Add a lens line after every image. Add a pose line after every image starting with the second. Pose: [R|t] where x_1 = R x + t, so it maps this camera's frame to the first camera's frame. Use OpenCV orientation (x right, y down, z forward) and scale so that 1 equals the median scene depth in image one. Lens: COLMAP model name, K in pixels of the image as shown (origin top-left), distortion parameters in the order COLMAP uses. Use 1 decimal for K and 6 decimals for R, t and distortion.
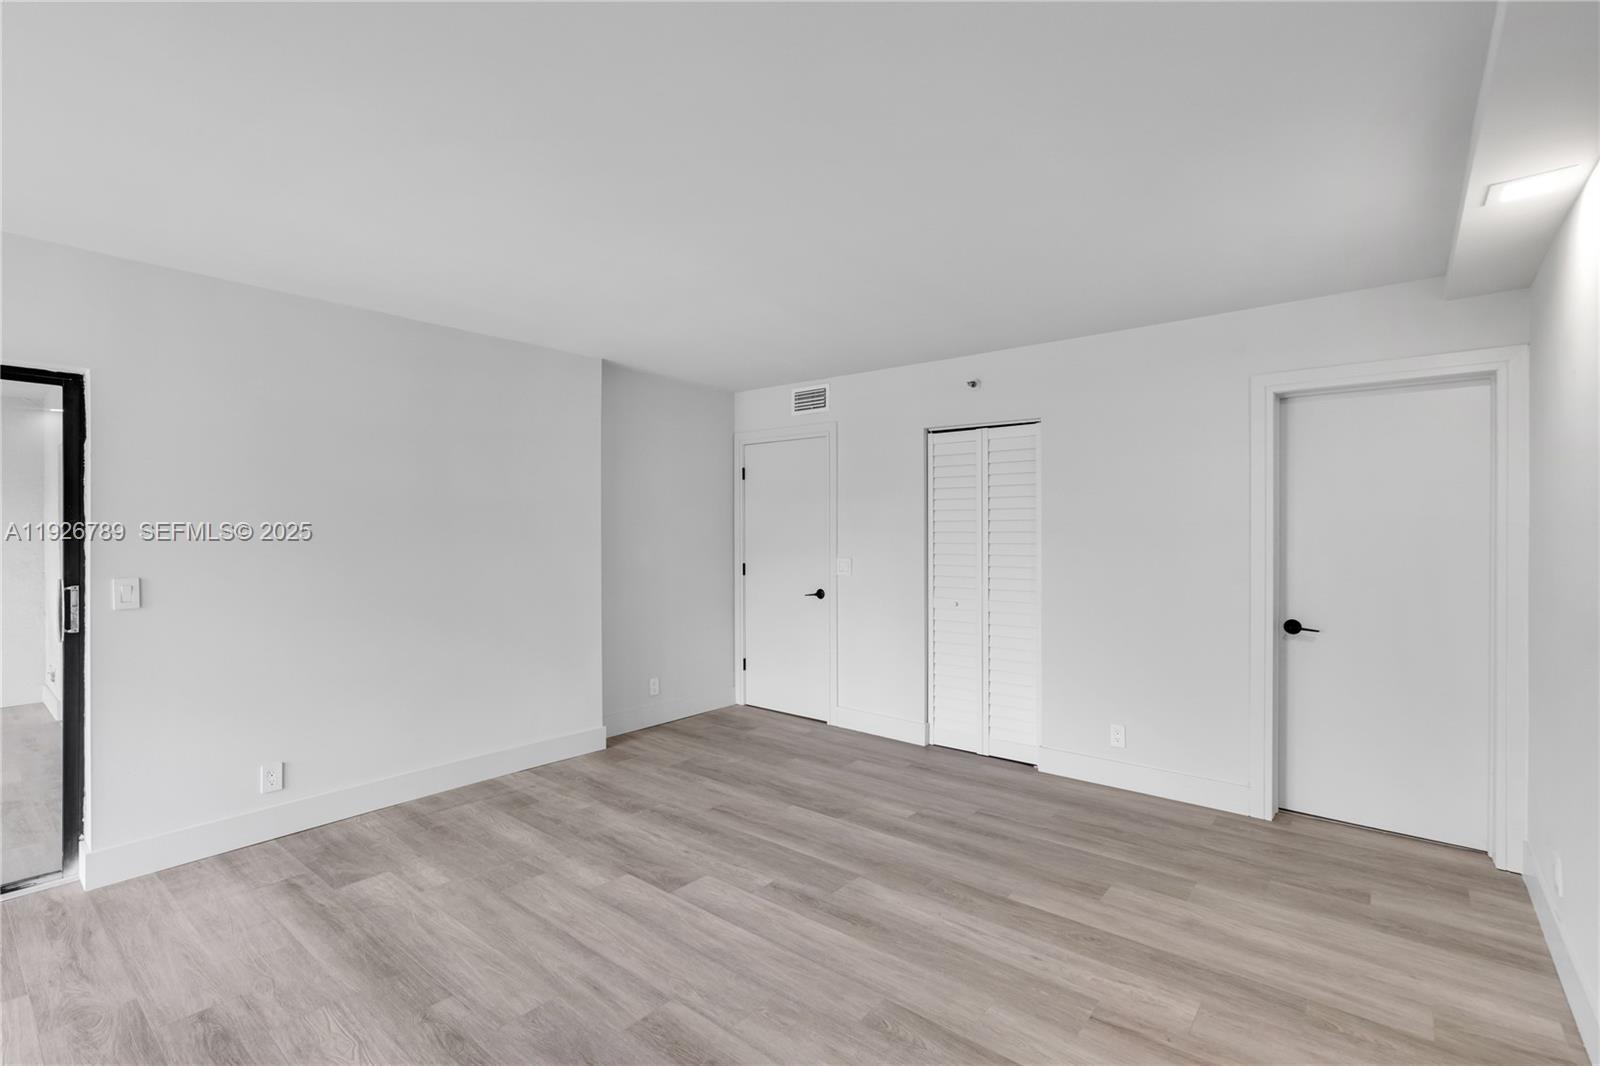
lens RADIAL K [[726.4, 0, 802.9], [0, 726.4, 530.0], [0, 0, 1]] dist [-0.002377, -0.000005]
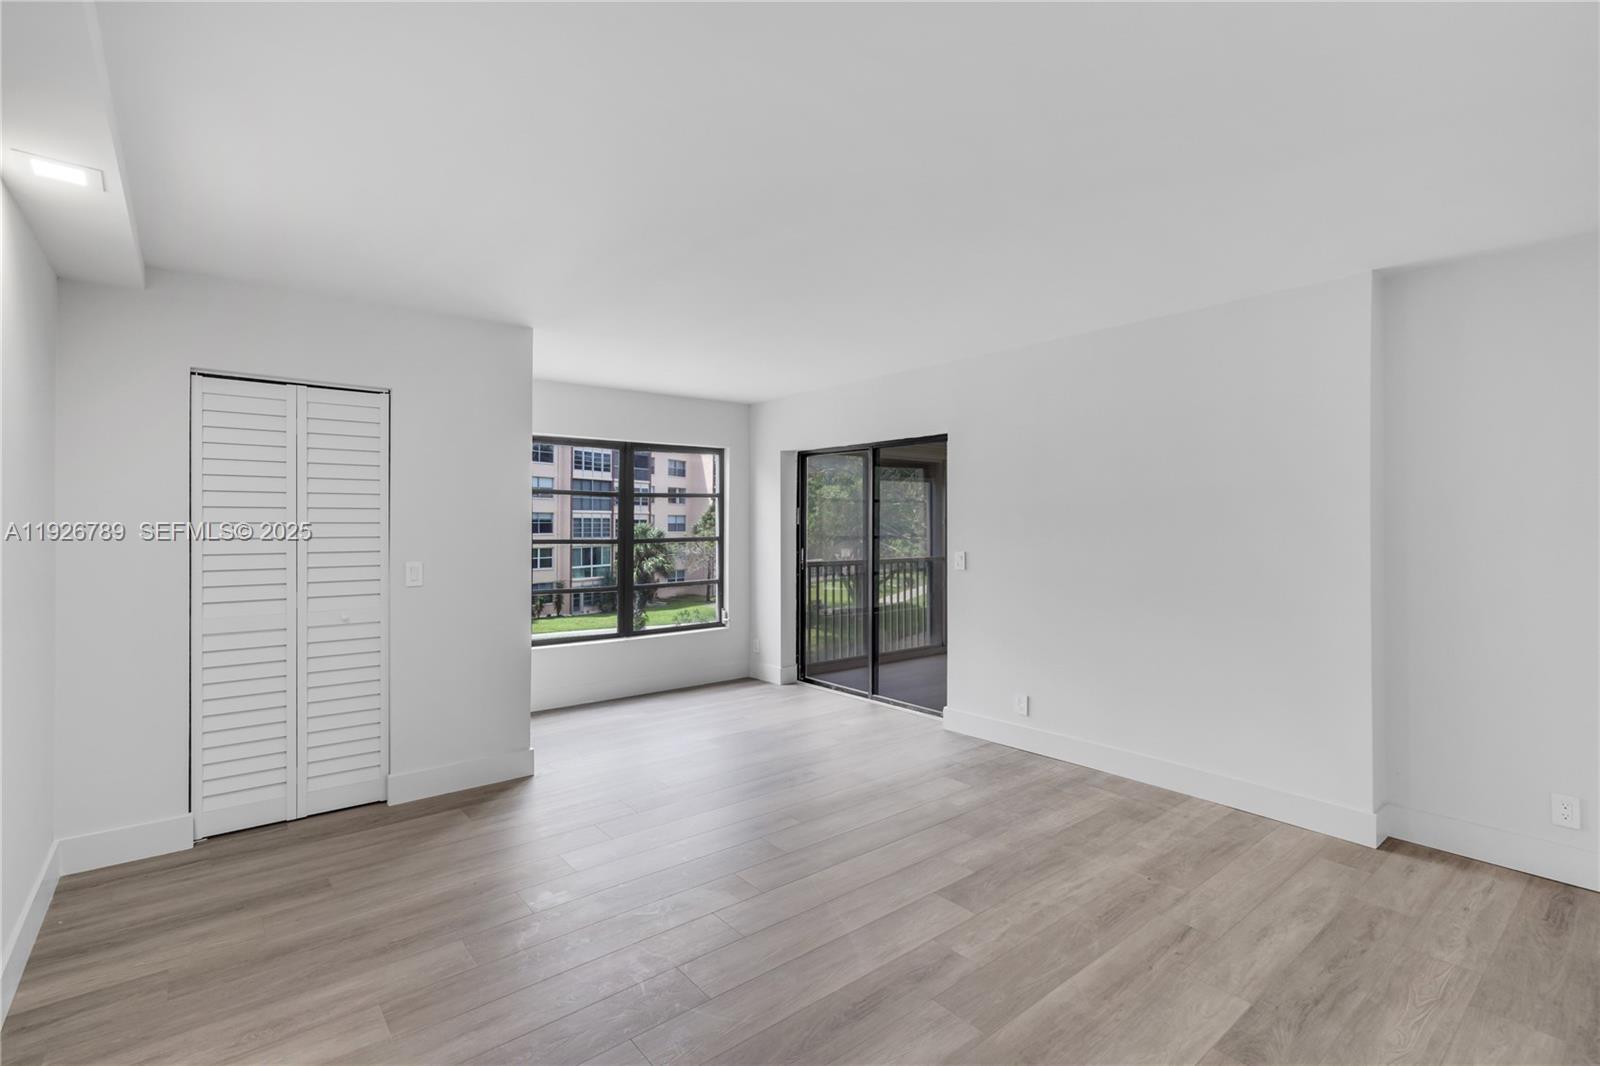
lens RADIAL K [[743.1, 0, 804.9], [0, 743.1, 514.2], [0, 0, 1]] dist [-0.002049, 0.000852]
pose [[-0.195014, -0.009890, -0.980751, 0.718828], [0.002046, 0.999943, -0.010490, -0.001225], [0.980798, -0.004053, -0.194982, 0.878397]]
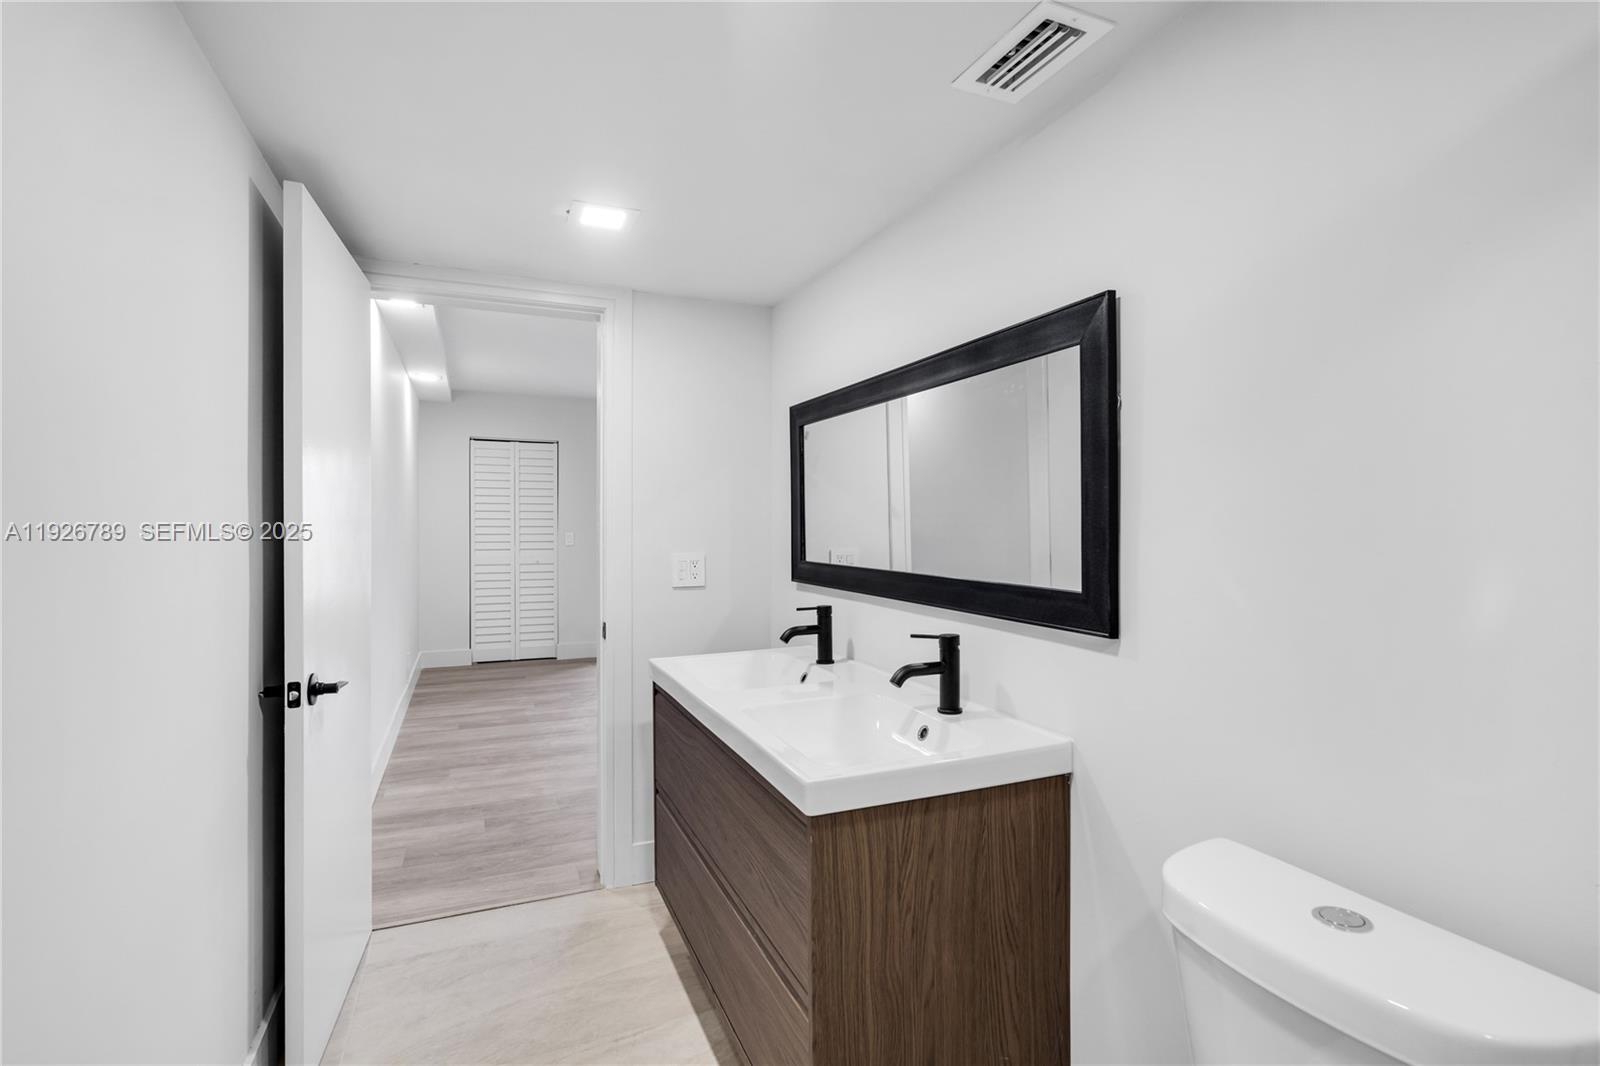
lens RADIAL K [[766.1, 0, 800.0], [0, 766.1, 533.0], [0, 0, 1]] dist [-0.002949, 0.000075]
pose [[-0.465656, 0.005710, -0.884947, 1.363167], [-0.007575, 0.999917, 0.010438, 0.032202], [0.884933, 0.011564, -0.465574, 1.683916]]
